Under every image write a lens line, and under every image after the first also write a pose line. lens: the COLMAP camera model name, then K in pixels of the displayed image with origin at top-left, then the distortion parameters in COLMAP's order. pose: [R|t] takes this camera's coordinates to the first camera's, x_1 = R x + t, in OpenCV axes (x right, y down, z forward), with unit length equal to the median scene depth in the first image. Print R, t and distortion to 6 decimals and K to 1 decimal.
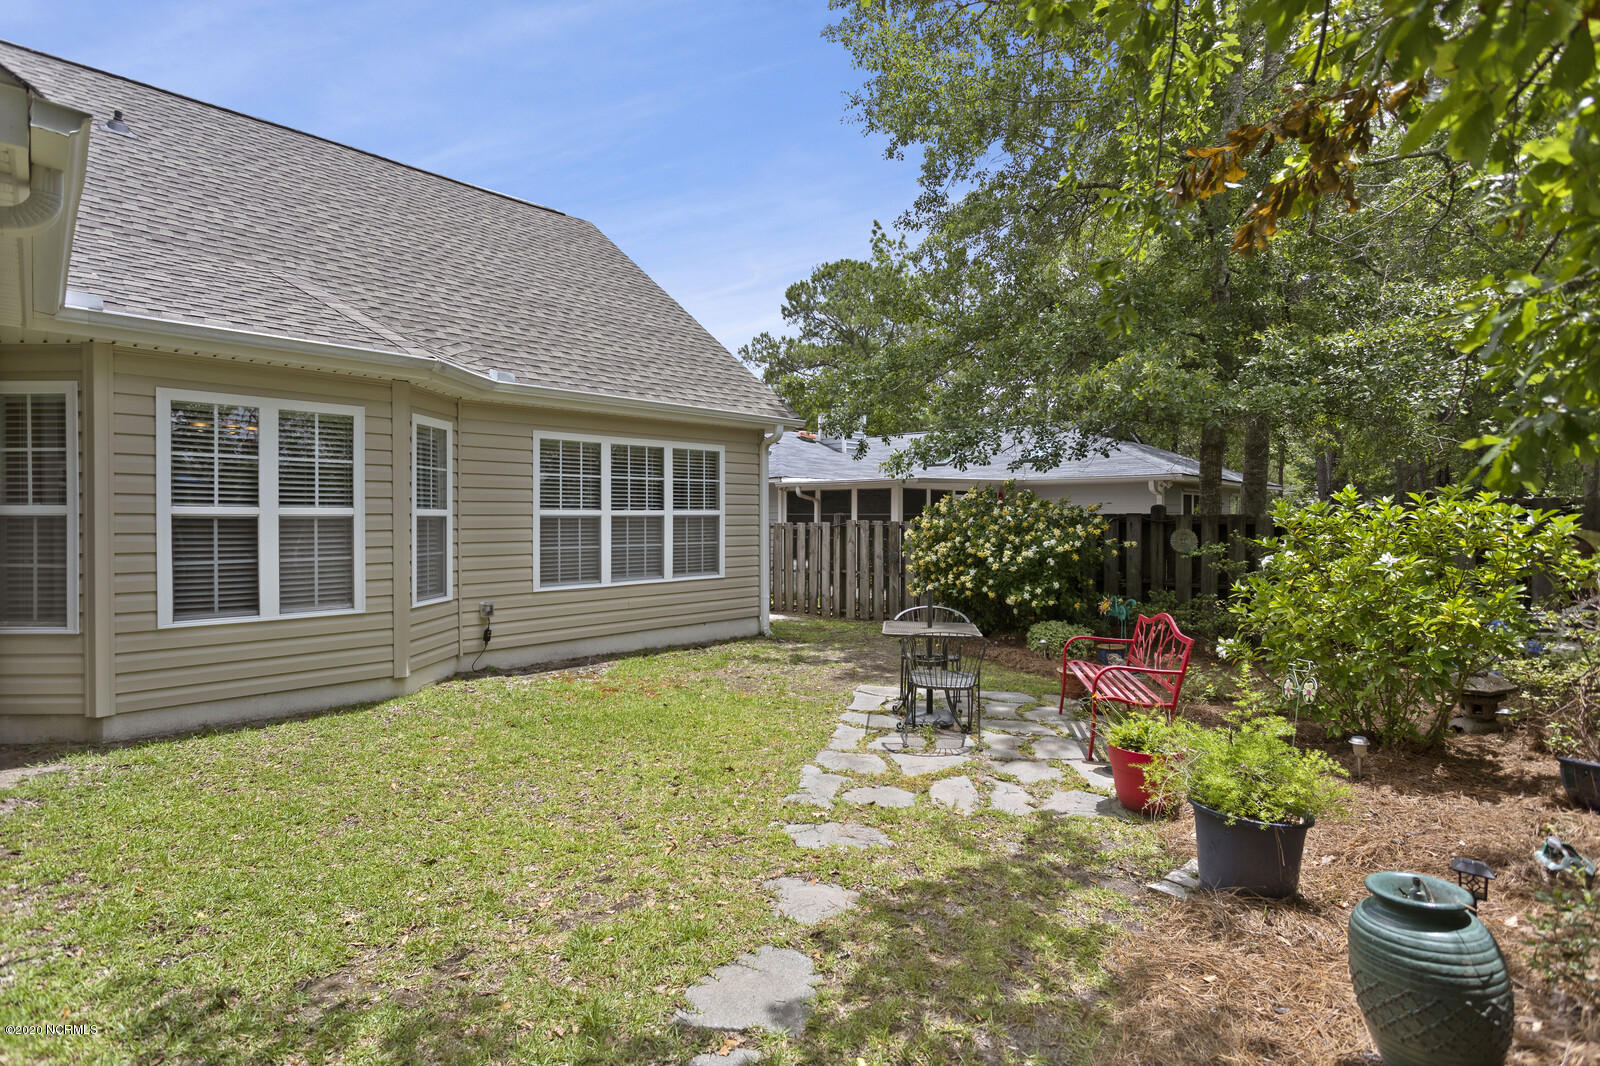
lens RADIAL K [[778.2, 0, 809.1], [0, 778.2, 525.8], [0, 0, 1]] dist [0.005844, 0.001790]
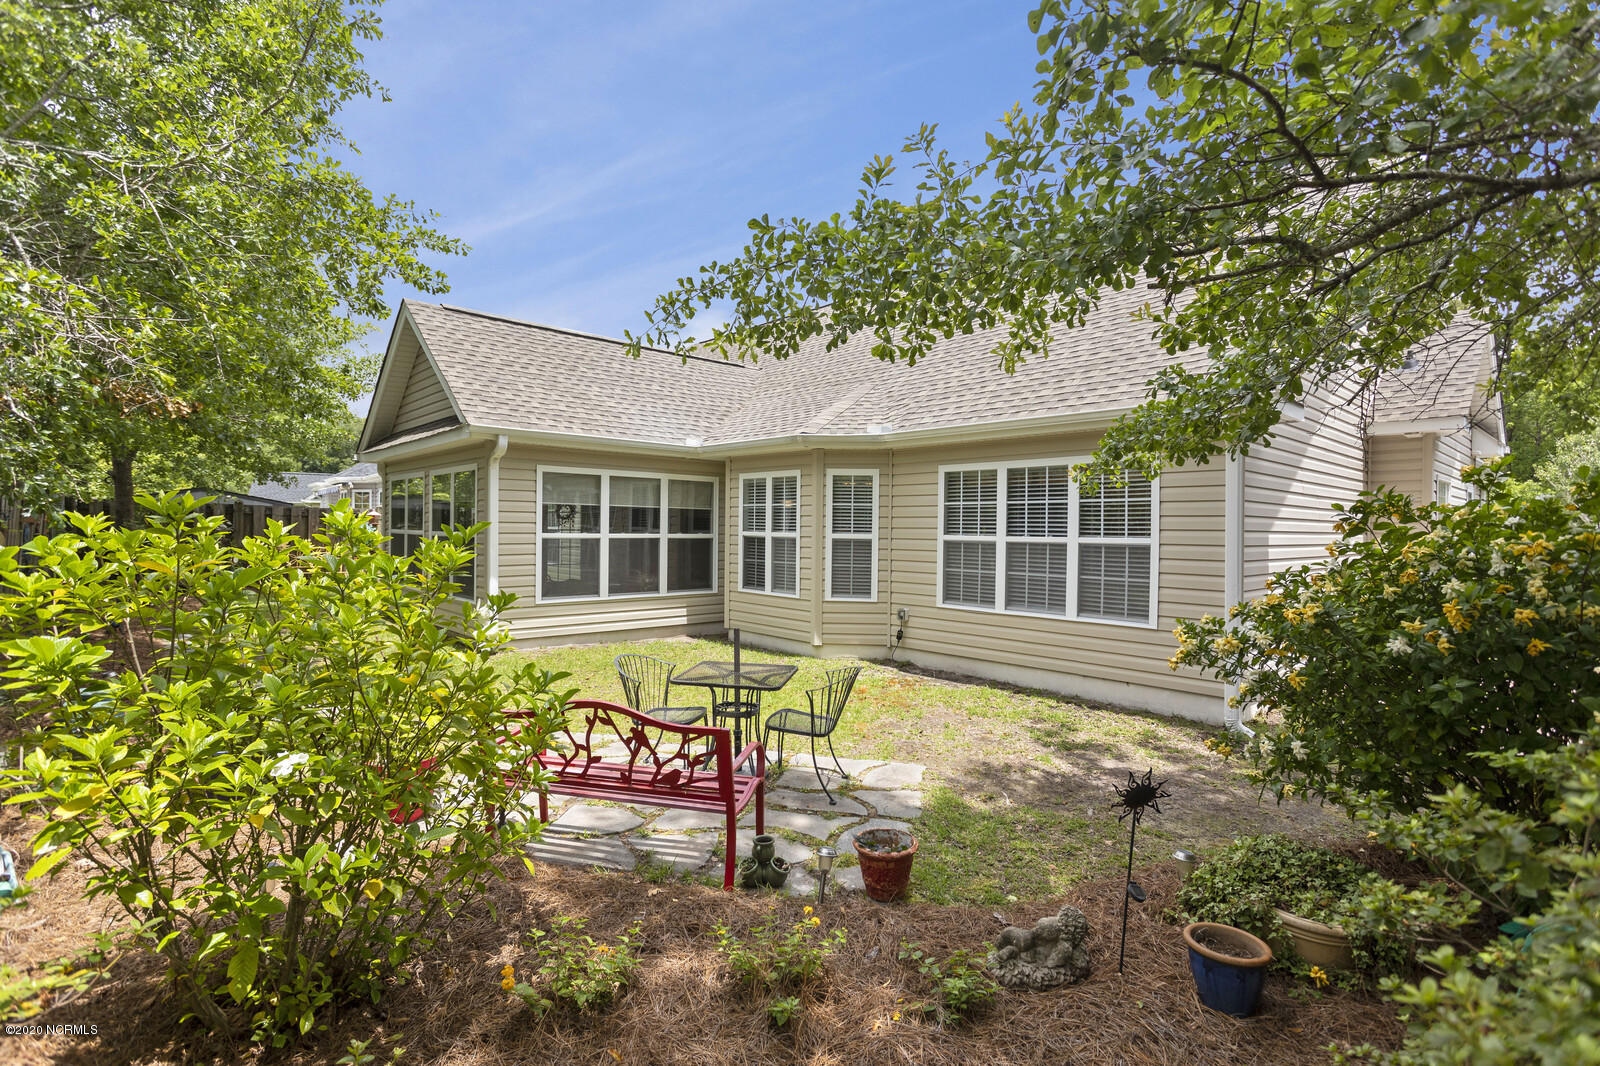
lens RADIAL K [[778.2, 0, 808.3], [0, 778.2, 538.6], [0, 0, 1]] dist [0.005844, 0.001790]
pose [[-0.087601, -0.001942, -0.996154, 0.762737], [-0.032622, 0.999467, 0.000920, -0.010177], [0.995621, 0.032577, -0.087617, 0.862516]]
